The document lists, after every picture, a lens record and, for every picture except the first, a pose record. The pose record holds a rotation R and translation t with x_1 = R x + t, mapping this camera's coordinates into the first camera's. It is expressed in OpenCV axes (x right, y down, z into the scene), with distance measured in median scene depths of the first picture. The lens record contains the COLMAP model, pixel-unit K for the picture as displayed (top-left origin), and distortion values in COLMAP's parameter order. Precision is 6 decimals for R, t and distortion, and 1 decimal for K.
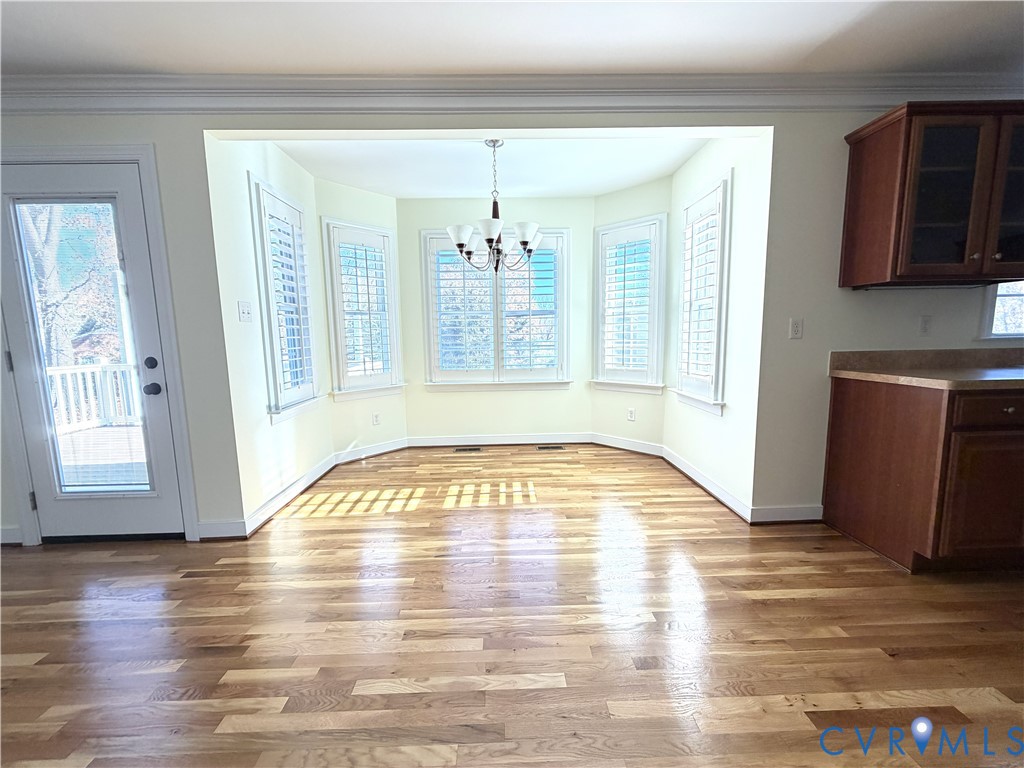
lens RADIAL K [[409.9, 0, 510.2], [0, 409.9, 385.5], [0, 0, 1]] dist [0.003171, -0.000537]
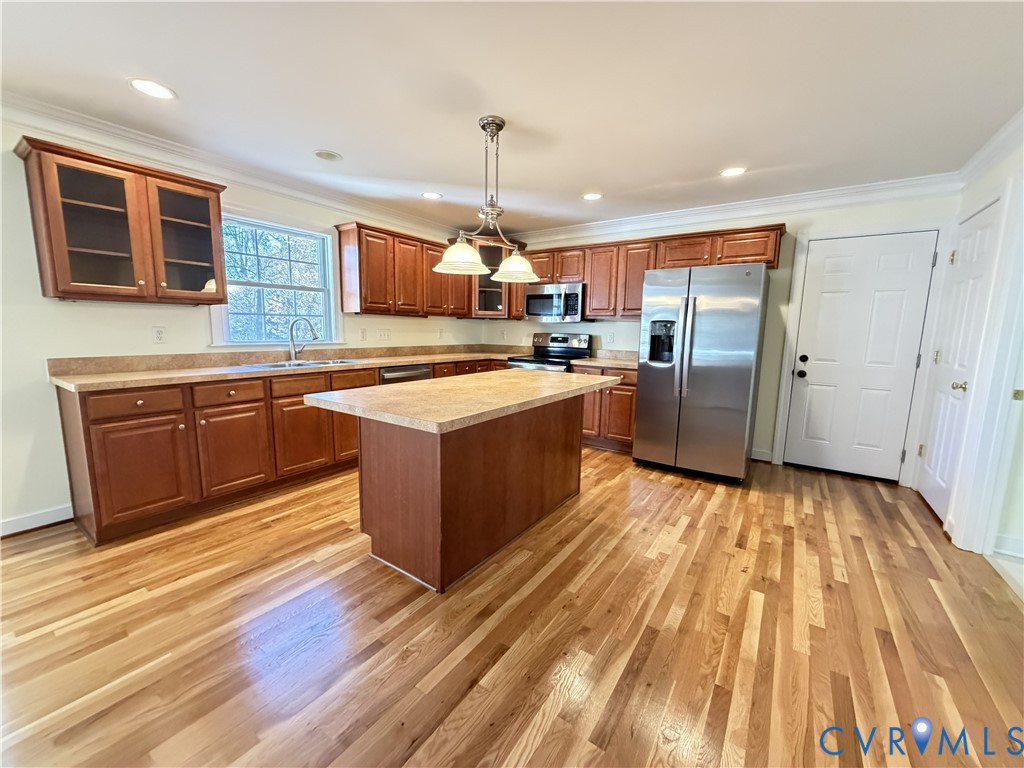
lens RADIAL K [[409.9, 0, 511.2], [0, 409.9, 384.7], [0, 0, 1]] dist [0.003171, -0.000537]
pose [[0.593819, -0.084976, 0.800099, 0.617214], [0.076506, 0.995865, 0.048986, 0.021460], [-0.800953, 0.032123, 0.597865, -0.539552]]
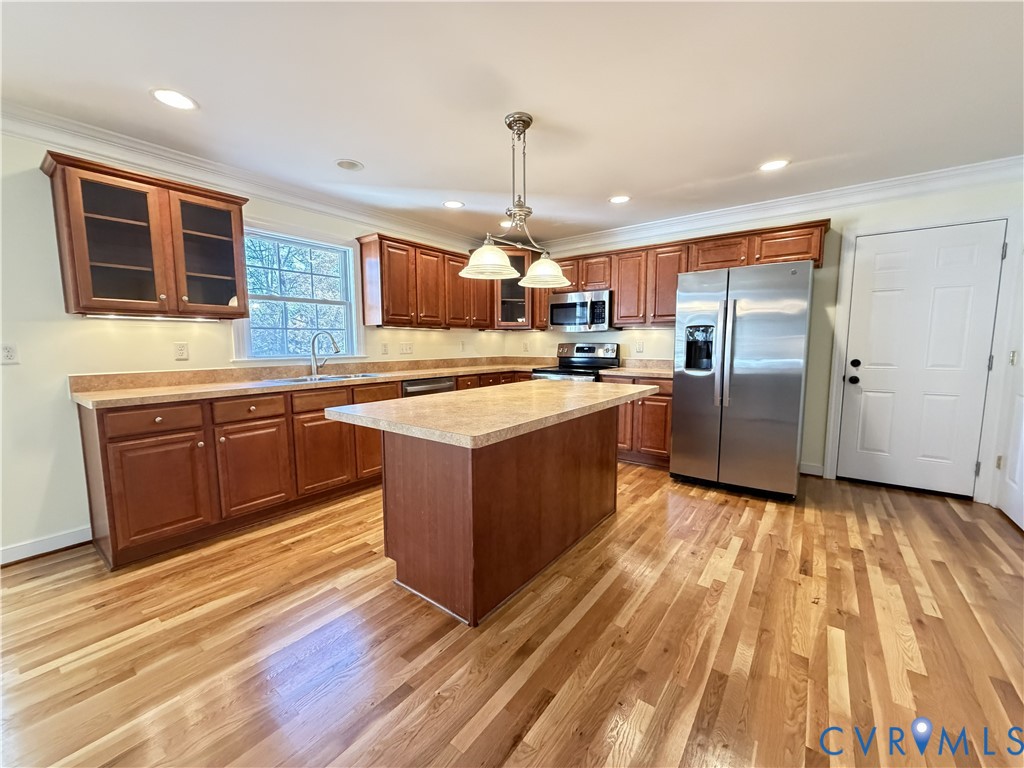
lens RADIAL K [[409.9, 0, 511.5], [0, 409.9, 384.9], [0, 0, 1]] dist [0.003171, -0.000537]
pose [[0.627158, -0.067526, 0.775959, 0.652018], [0.093710, 0.995540, 0.010895, 0.030486], [-0.773234, 0.065883, 0.630689, -0.473355]]
